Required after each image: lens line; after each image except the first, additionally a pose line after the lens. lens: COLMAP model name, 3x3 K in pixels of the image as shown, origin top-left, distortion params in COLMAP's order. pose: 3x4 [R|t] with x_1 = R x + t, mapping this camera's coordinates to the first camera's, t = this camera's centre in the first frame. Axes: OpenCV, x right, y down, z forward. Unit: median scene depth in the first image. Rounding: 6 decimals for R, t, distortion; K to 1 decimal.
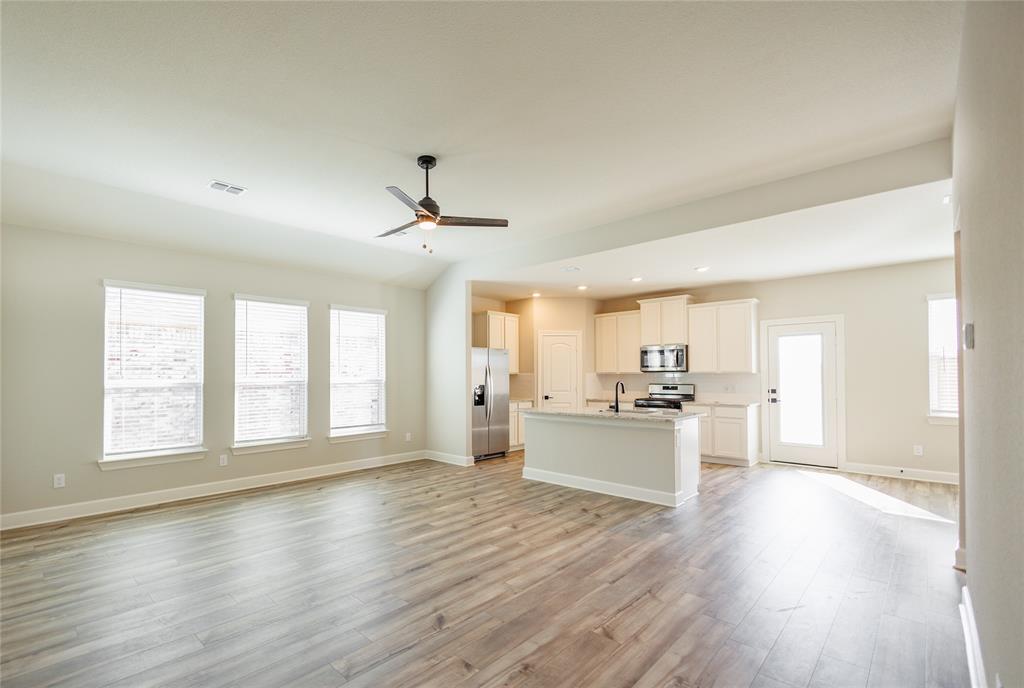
lens RADIAL K [[467.4, 0, 471.9], [0, 467.4, 367.1], [0, 0, 1]] dist [-0.000095, -0.000165]
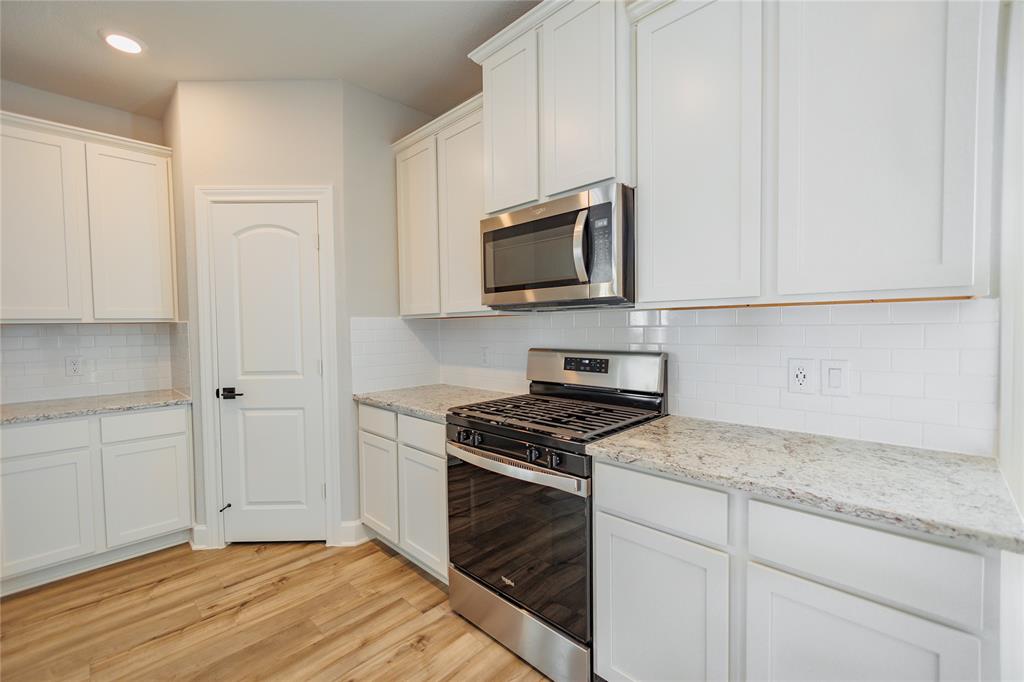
lens RADIAL K [[435.7, 0, 513.2], [0, 435.7, 339.5], [0, 0, 1]] dist [-0.001648, -0.000133]
pose [[0.999885, -0.014801, 0.003271, 0.479723], [0.014613, 0.998560, 0.051613, 0.019646], [-0.004030, -0.051559, 0.998662, 0.934036]]
